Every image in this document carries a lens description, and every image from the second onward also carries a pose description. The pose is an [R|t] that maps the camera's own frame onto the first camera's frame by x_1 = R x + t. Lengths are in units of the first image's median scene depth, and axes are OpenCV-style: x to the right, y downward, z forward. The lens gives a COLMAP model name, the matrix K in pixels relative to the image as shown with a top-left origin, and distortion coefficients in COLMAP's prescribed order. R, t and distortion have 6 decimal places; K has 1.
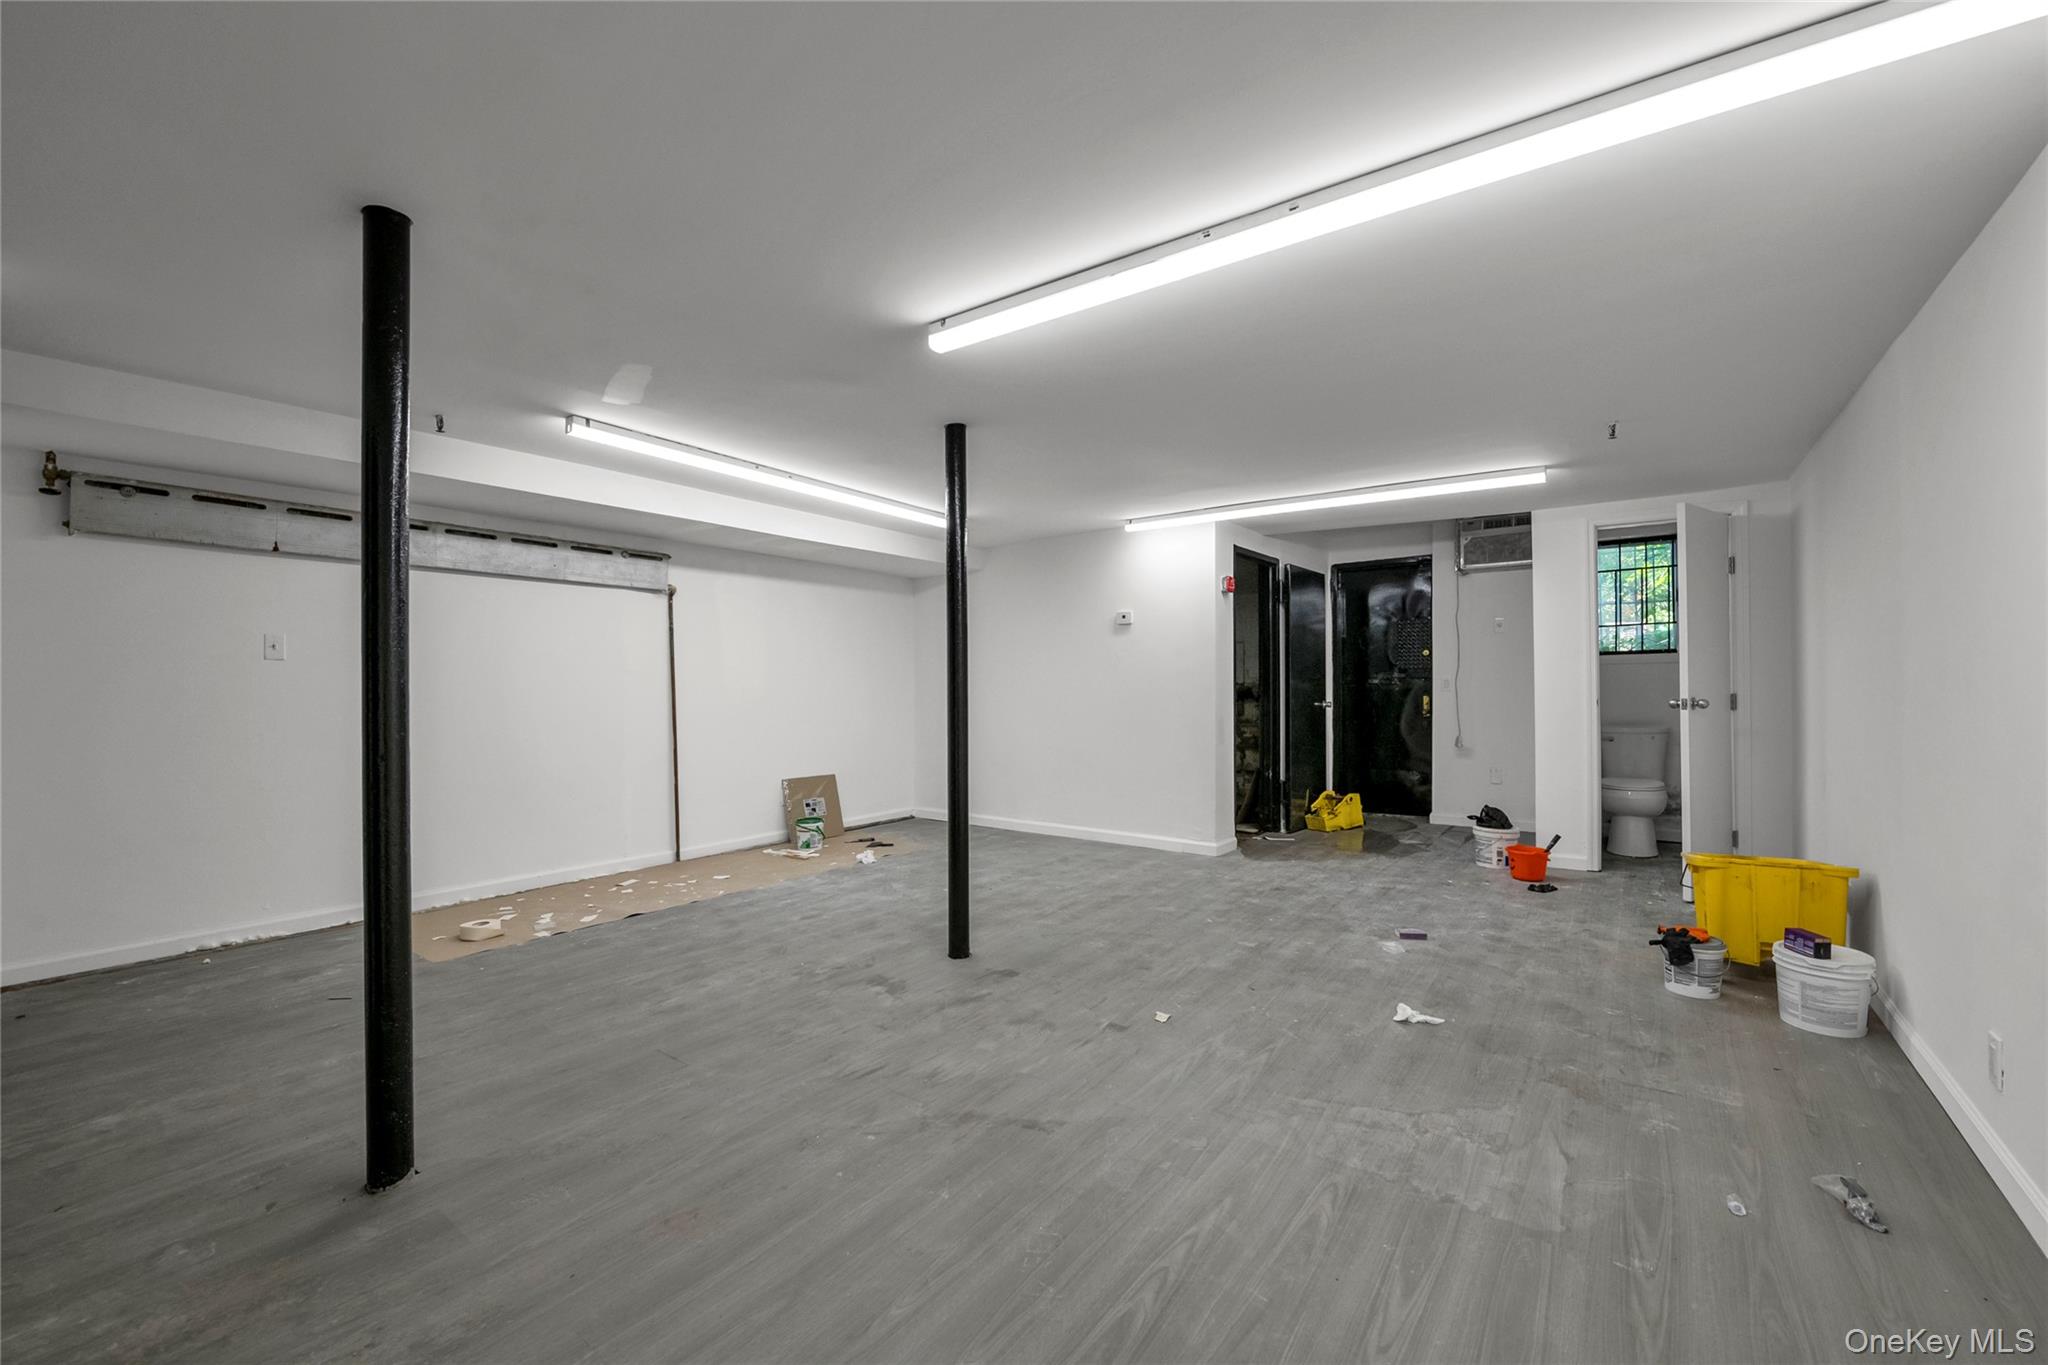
lens RADIAL K [[830.5, 0, 1018.3], [0, 830.5, 685.1], [0, 0, 1]] dist [-0.010281, -0.000311]
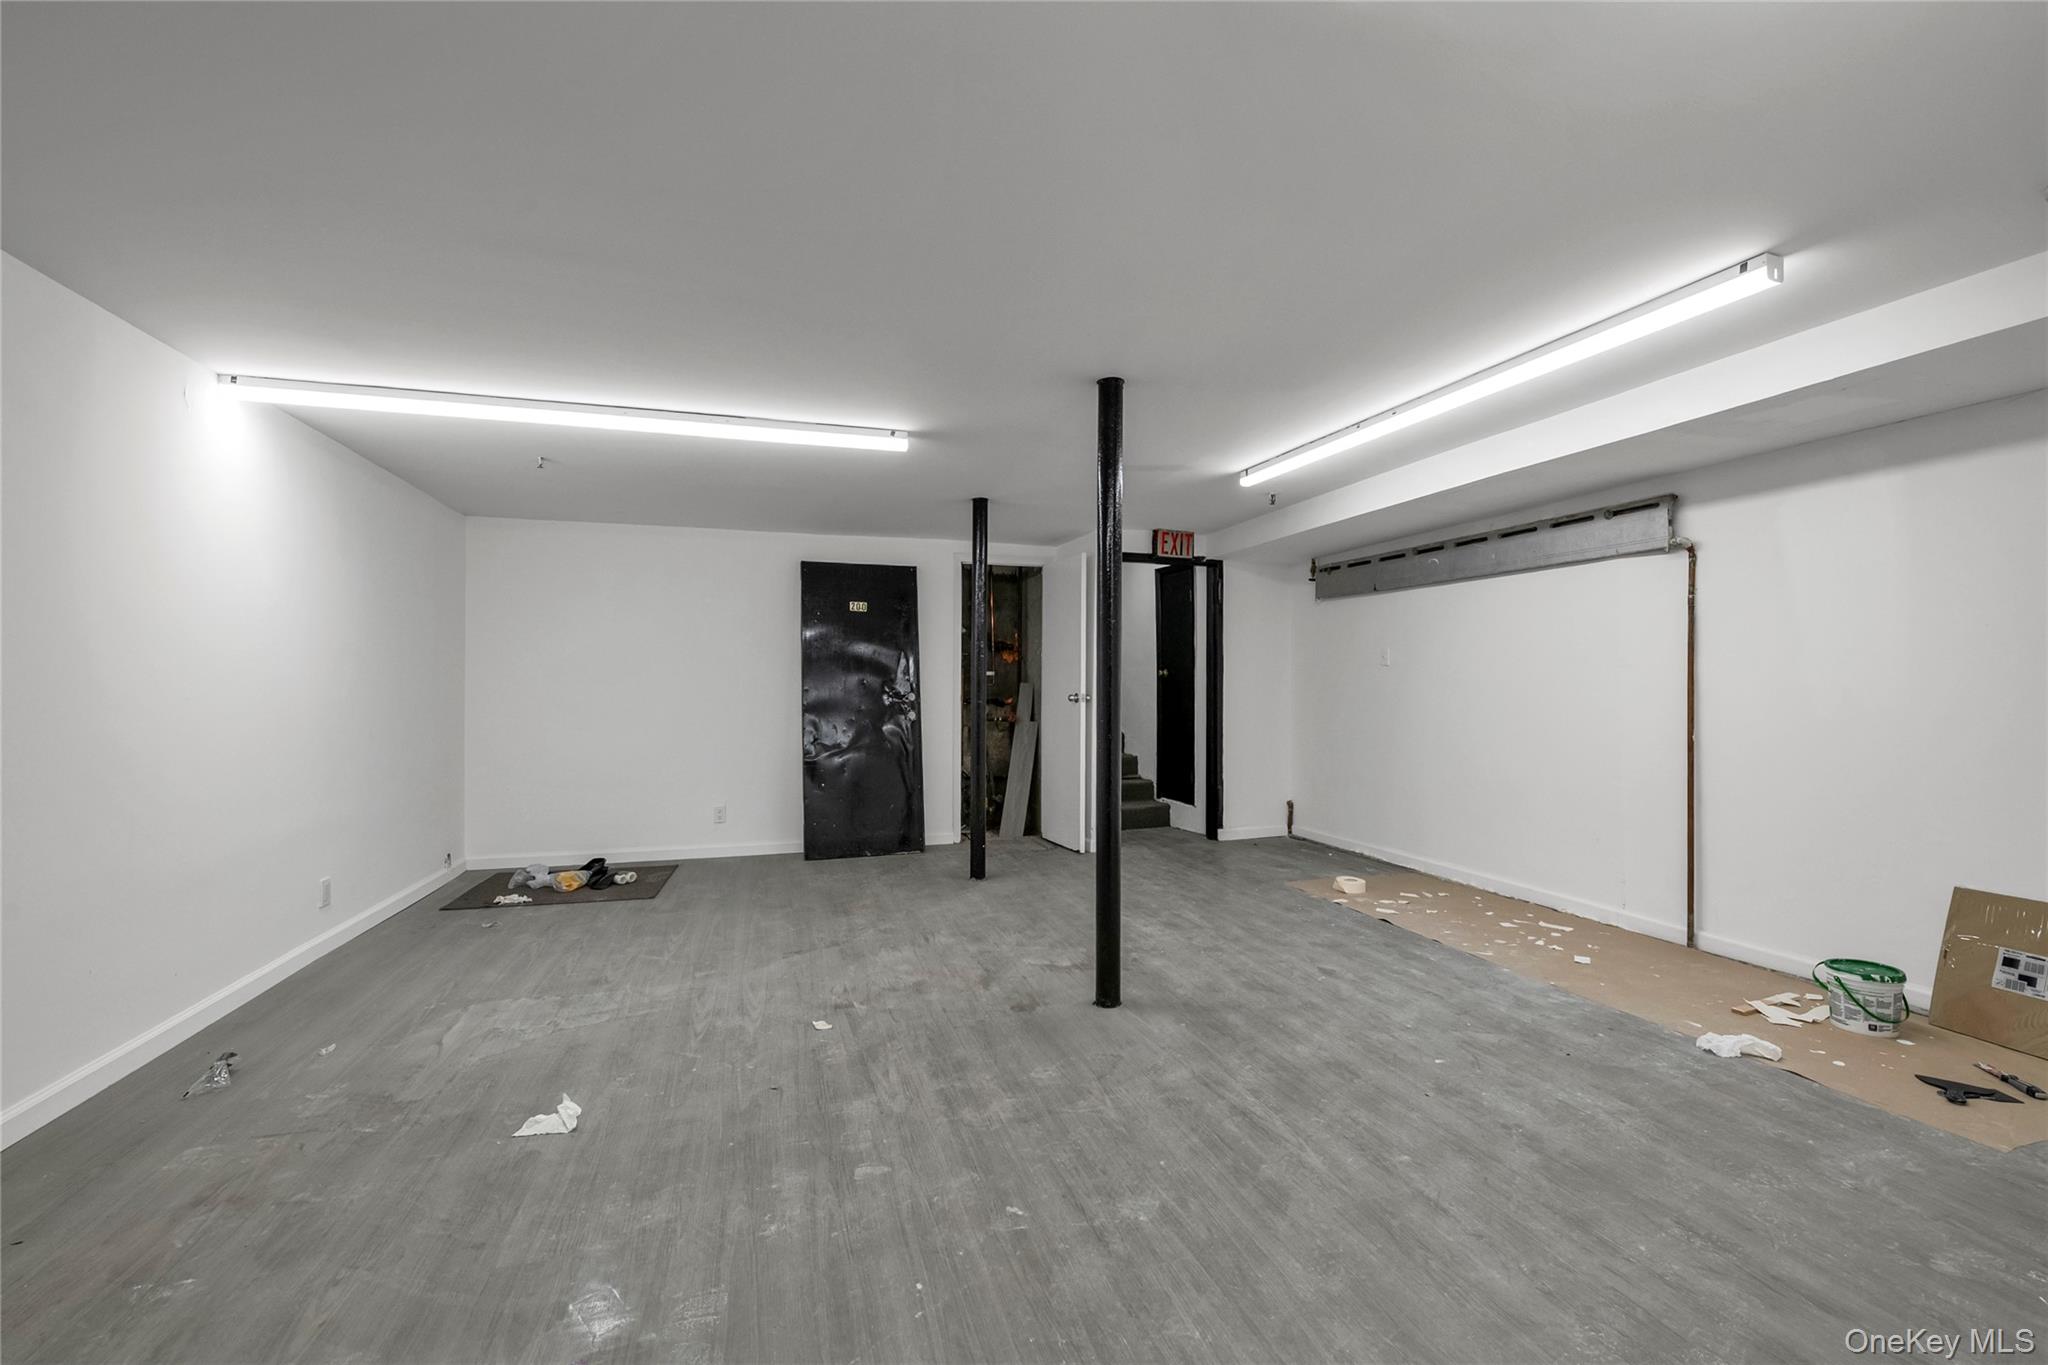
lens RADIAL K [[830.5, 0, 1018.3], [0, 830.5, 685.1], [0, 0, 1]] dist [-0.010281, -0.000311]
pose [[-0.591555, 0.004595, -0.806252, 0.719239], [0.002571, 0.999989, 0.003813, -0.003960], [0.806261, 0.000183, -0.591560, 1.543382]]
